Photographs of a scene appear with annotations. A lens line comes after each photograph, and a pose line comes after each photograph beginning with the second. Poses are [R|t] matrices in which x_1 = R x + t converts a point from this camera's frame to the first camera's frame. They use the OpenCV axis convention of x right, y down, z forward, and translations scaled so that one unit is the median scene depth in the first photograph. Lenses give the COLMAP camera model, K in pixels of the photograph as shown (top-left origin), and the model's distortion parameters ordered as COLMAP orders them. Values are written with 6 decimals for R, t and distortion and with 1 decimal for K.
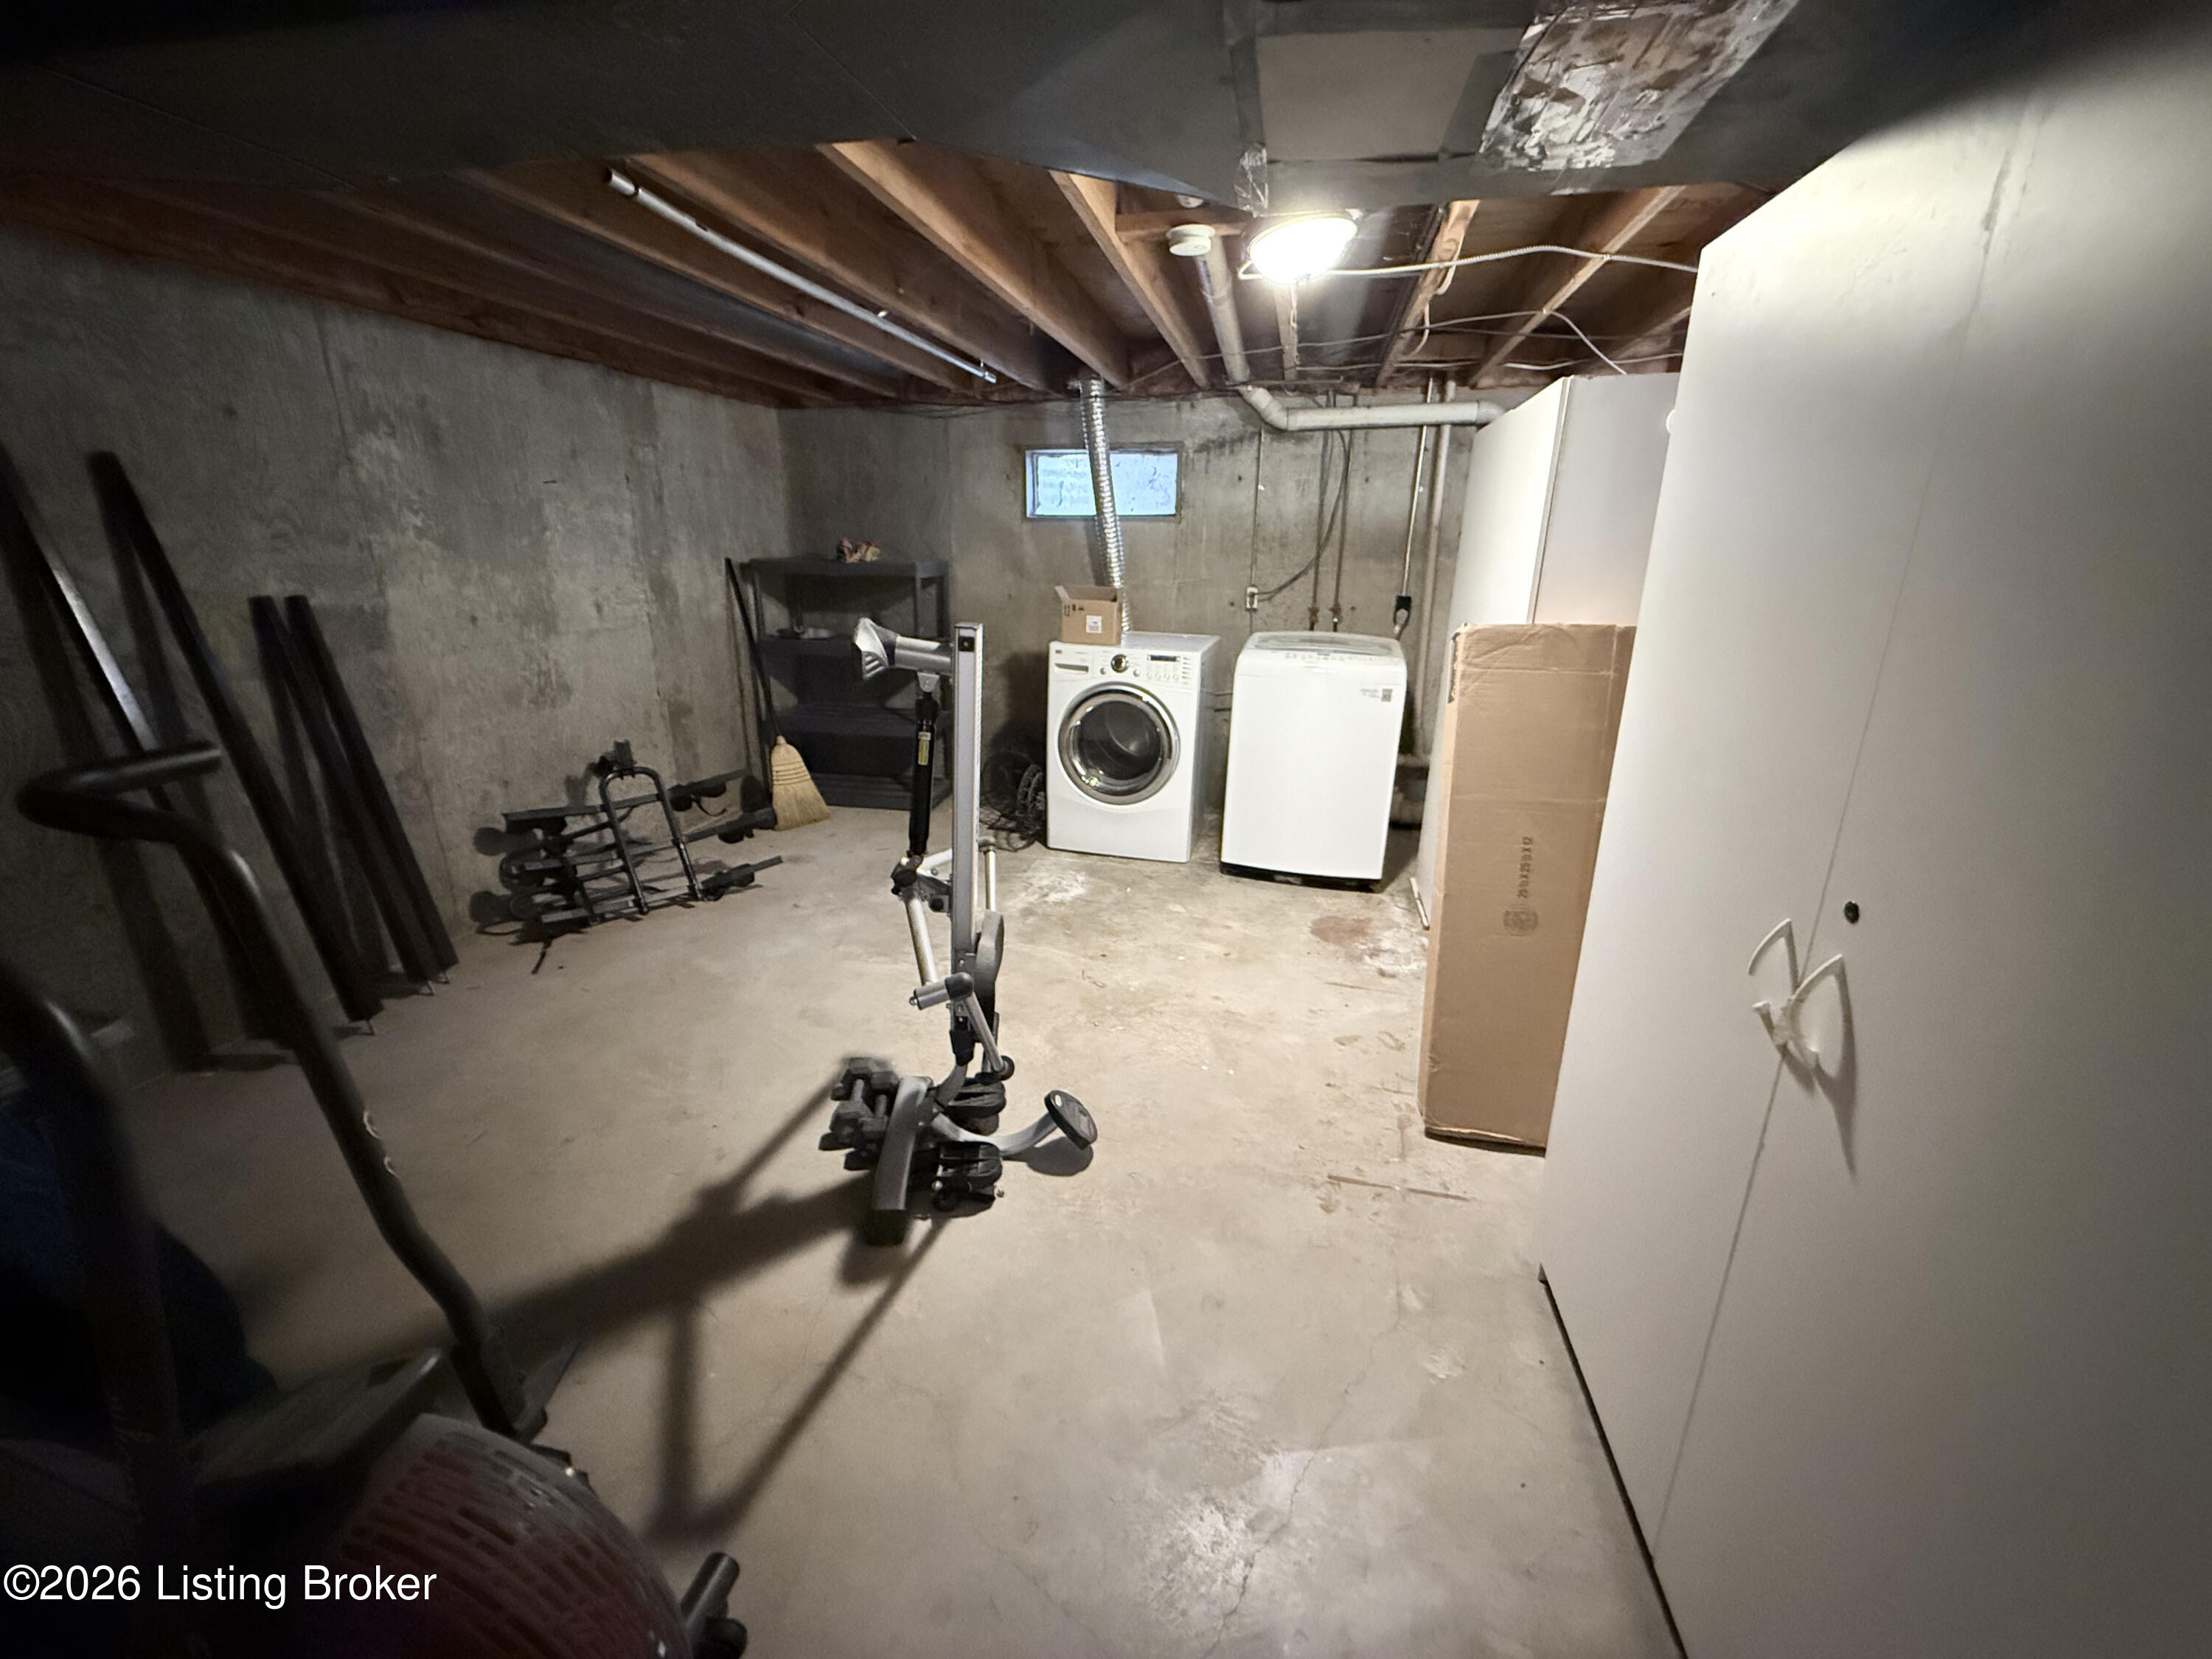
lens RADIAL K [[881.0, 0, 1097.9], [0, 881.0, 822.1], [0, 0, 1]] dist [-0.000756, -0.000093]
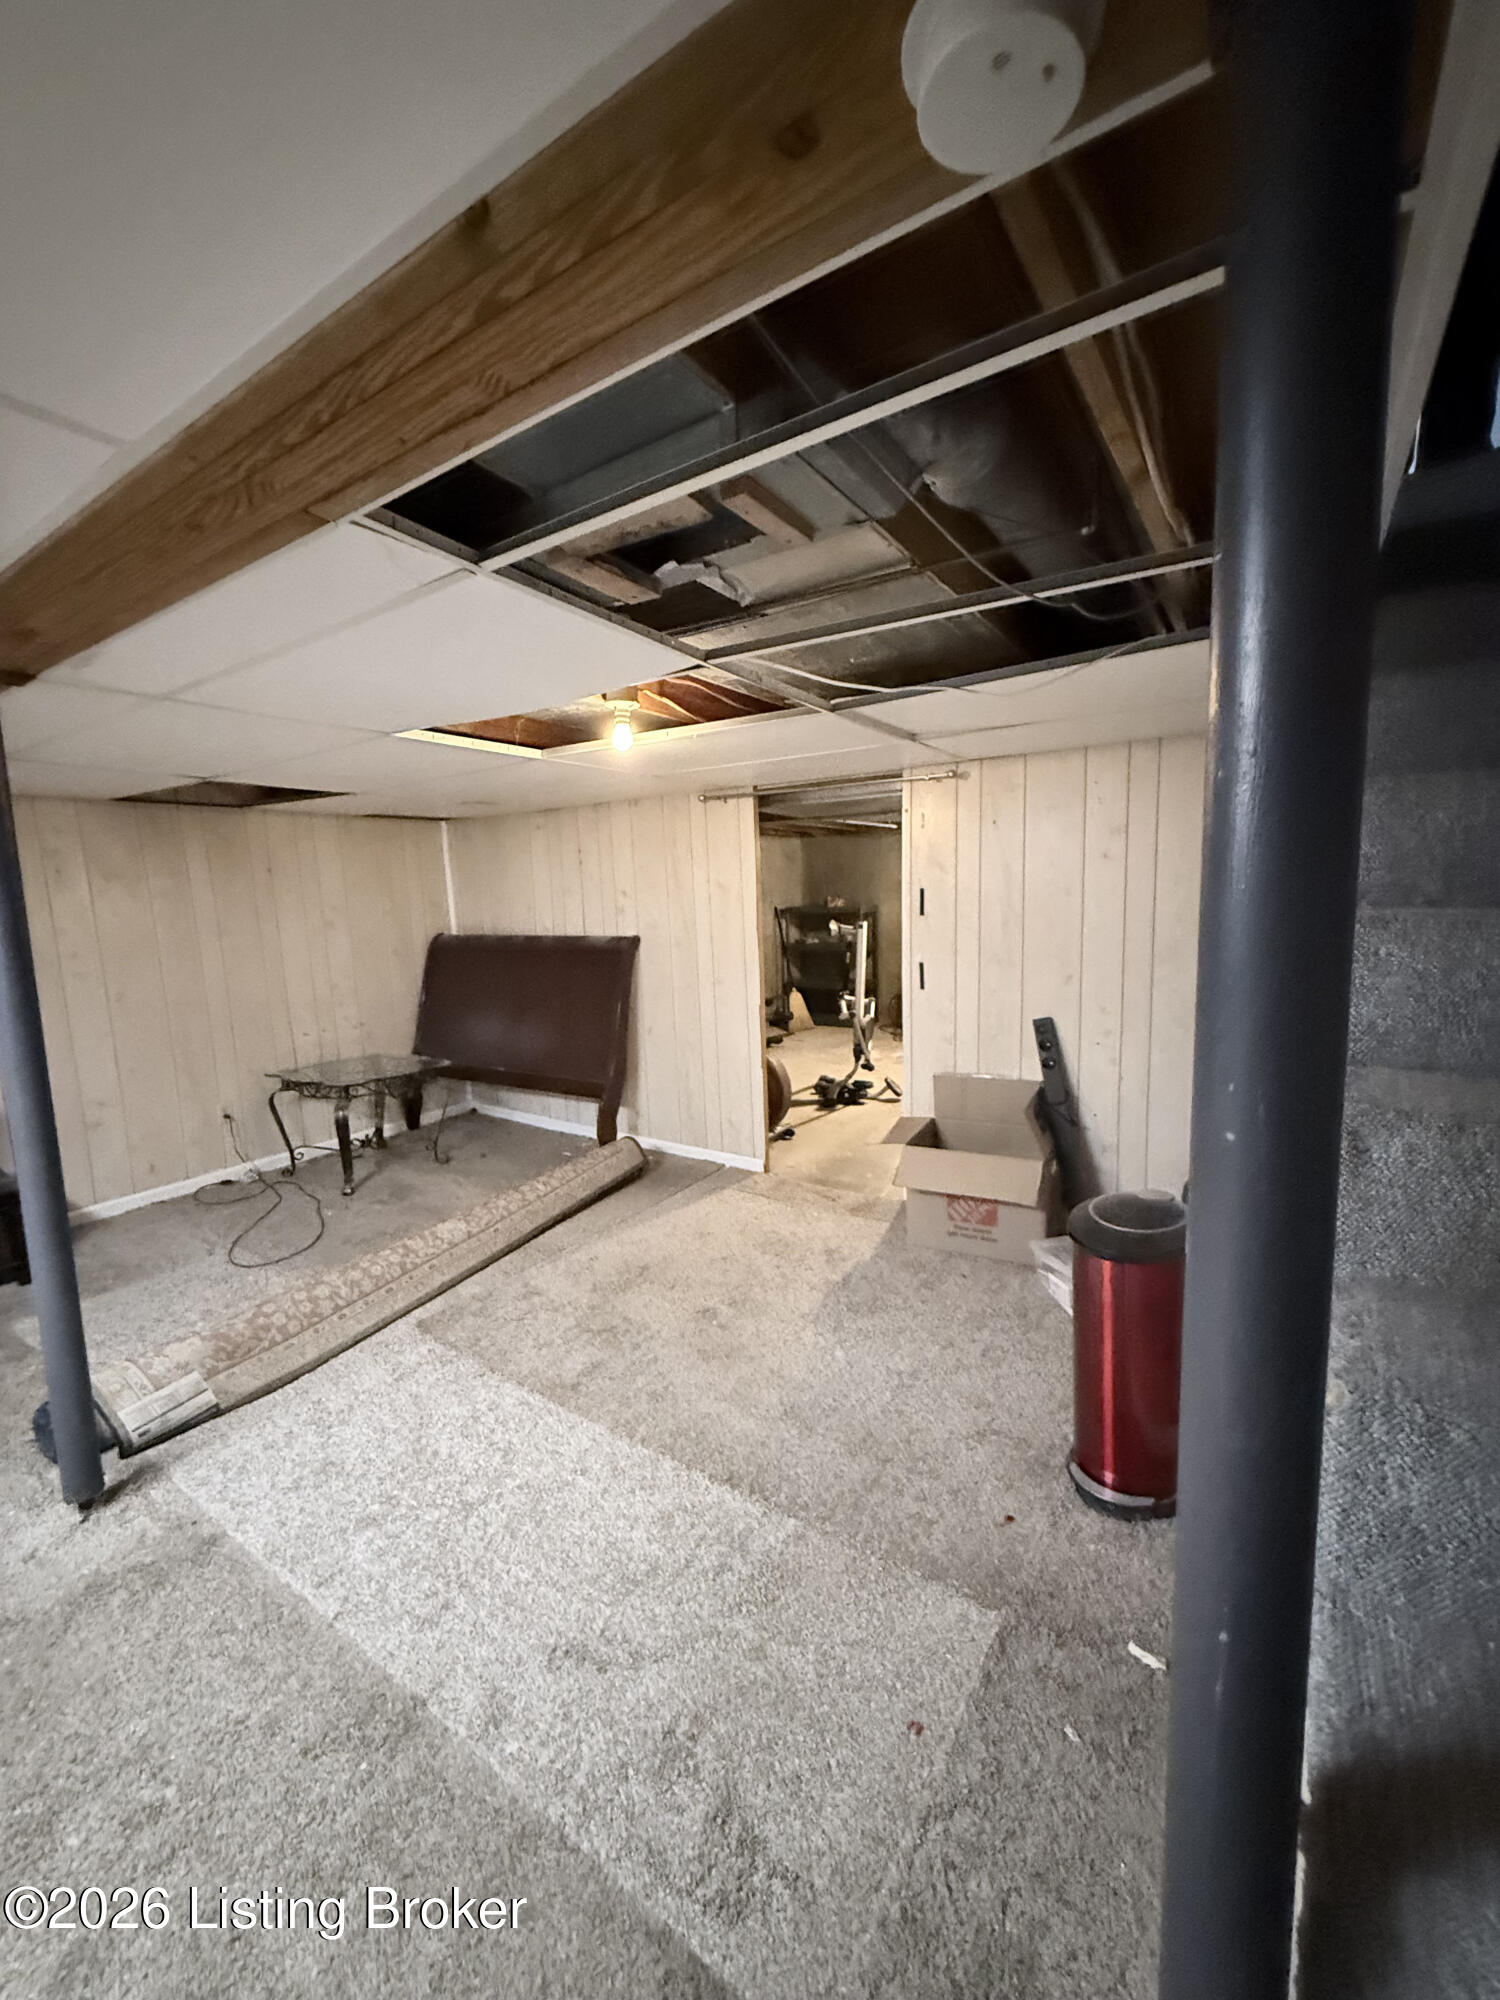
lens RADIAL K [[796.6, 0, 746.9], [0, 796.6, 998.3], [0, 0, 1]] dist [-0.000756, -0.000093]
pose [[0.931928, 0.005742, -0.362597, 0.220472], [-0.067661, 0.985070, -0.158301, 0.232020], [0.356275, 0.172059, 0.918403, -0.770861]]
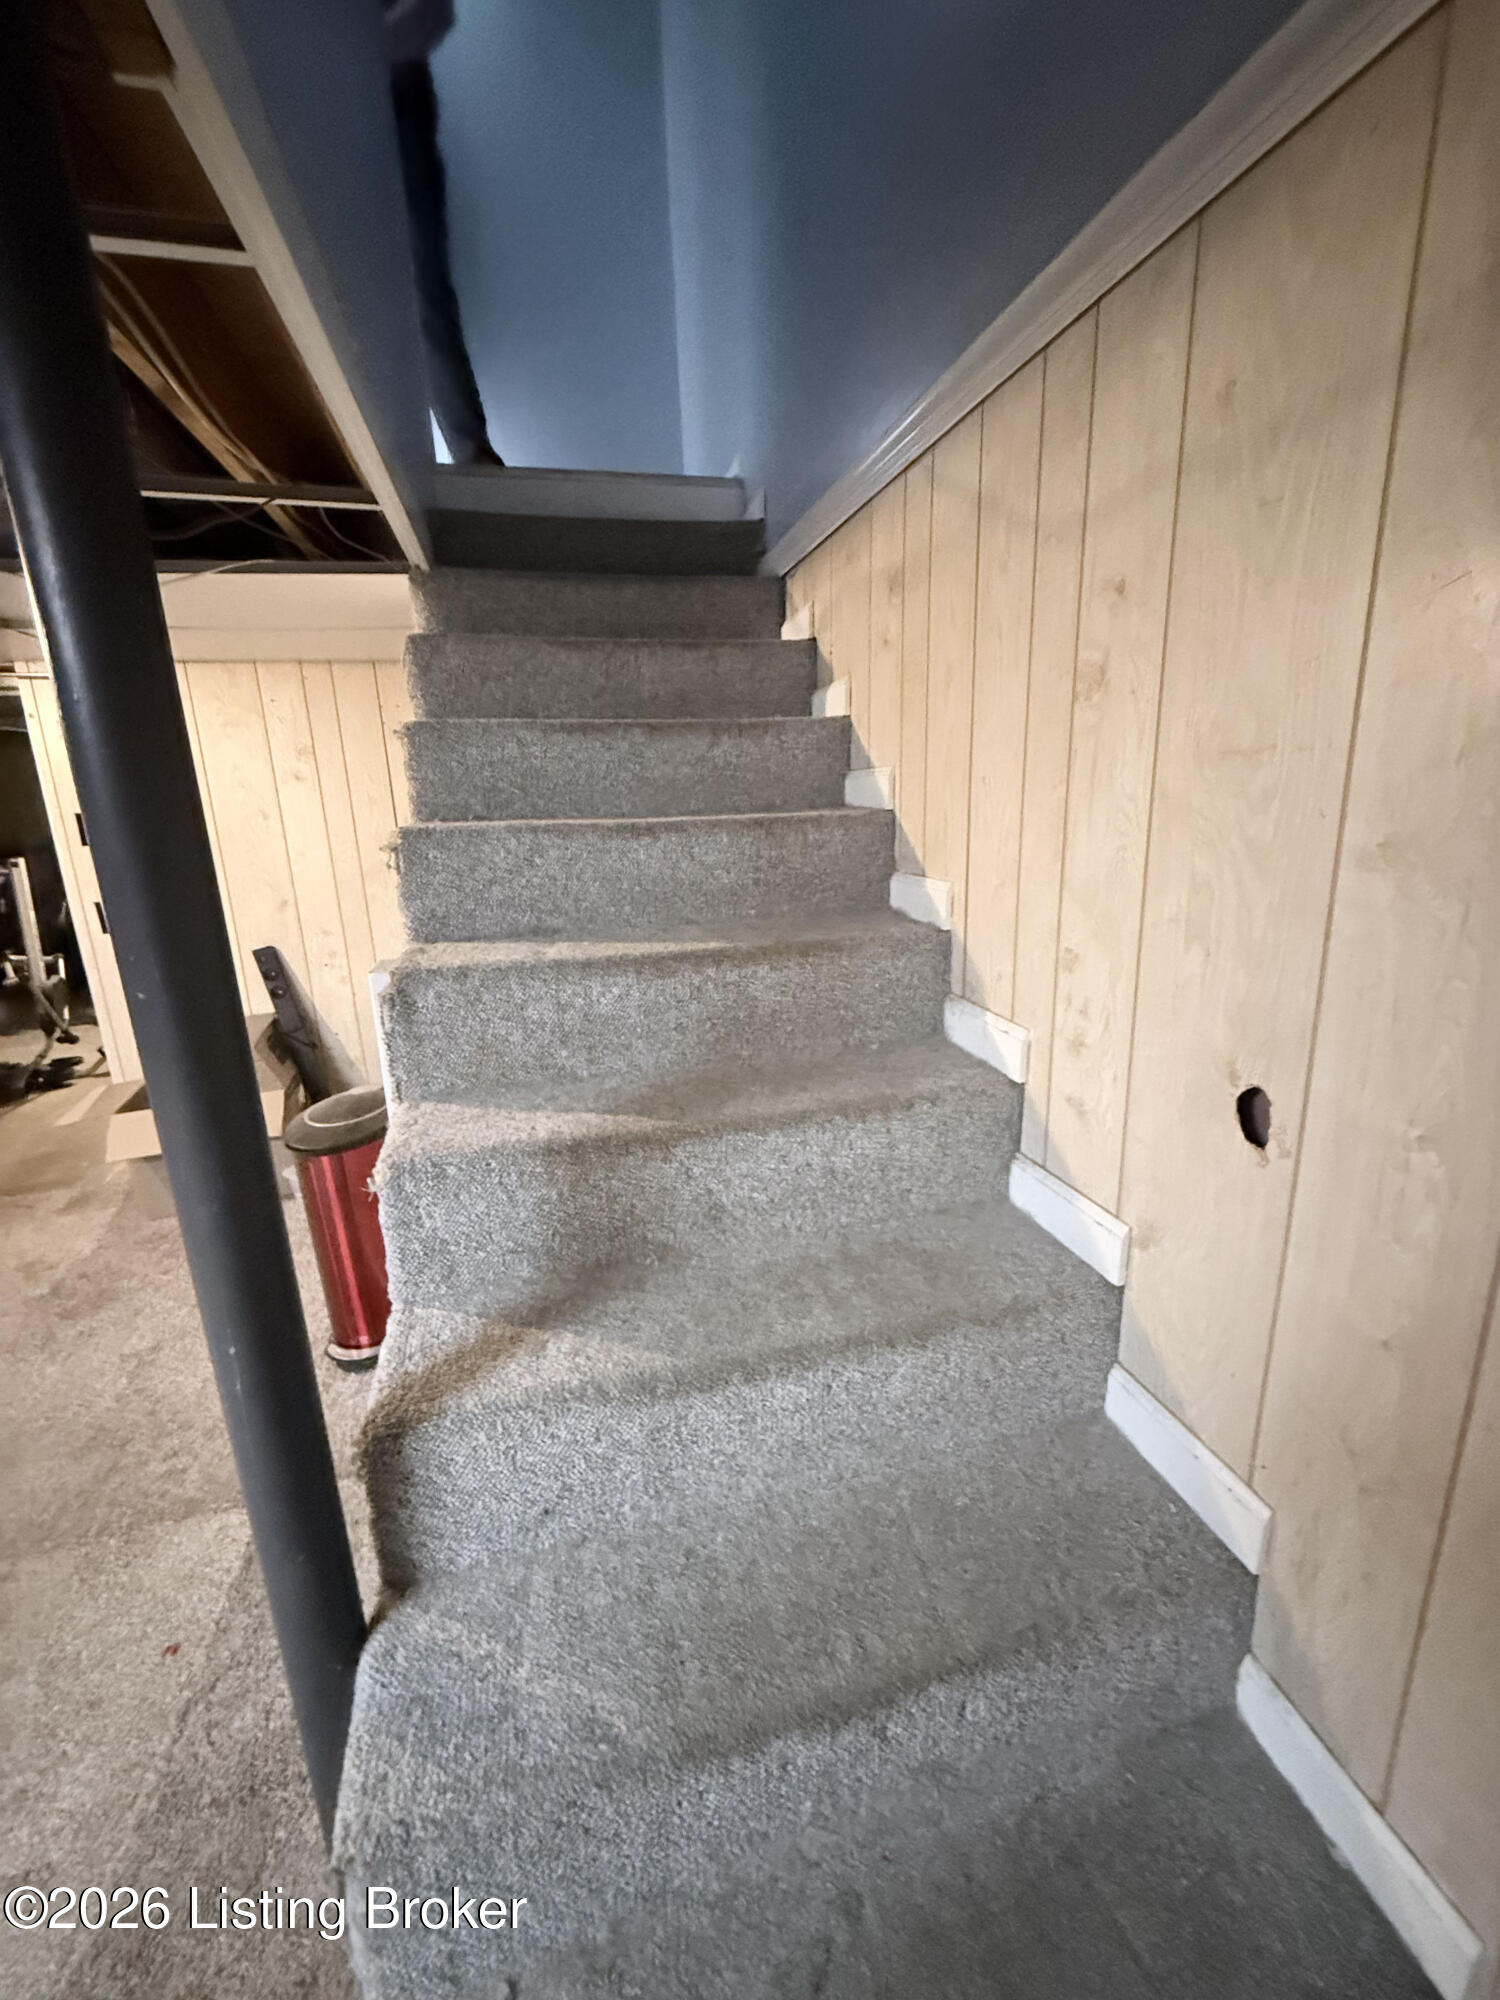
lens RADIAL K [[796.6, 0, 749.3], [0, 796.6, 999.8], [0, 0, 1]] dist [-0.000756, -0.000093]
pose [[0.884065, -0.158908, 0.439519, 0.270104], [0.183597, 0.982903, -0.013926, 0.249675], [-0.429792, 0.093006, 0.898125, -0.814181]]
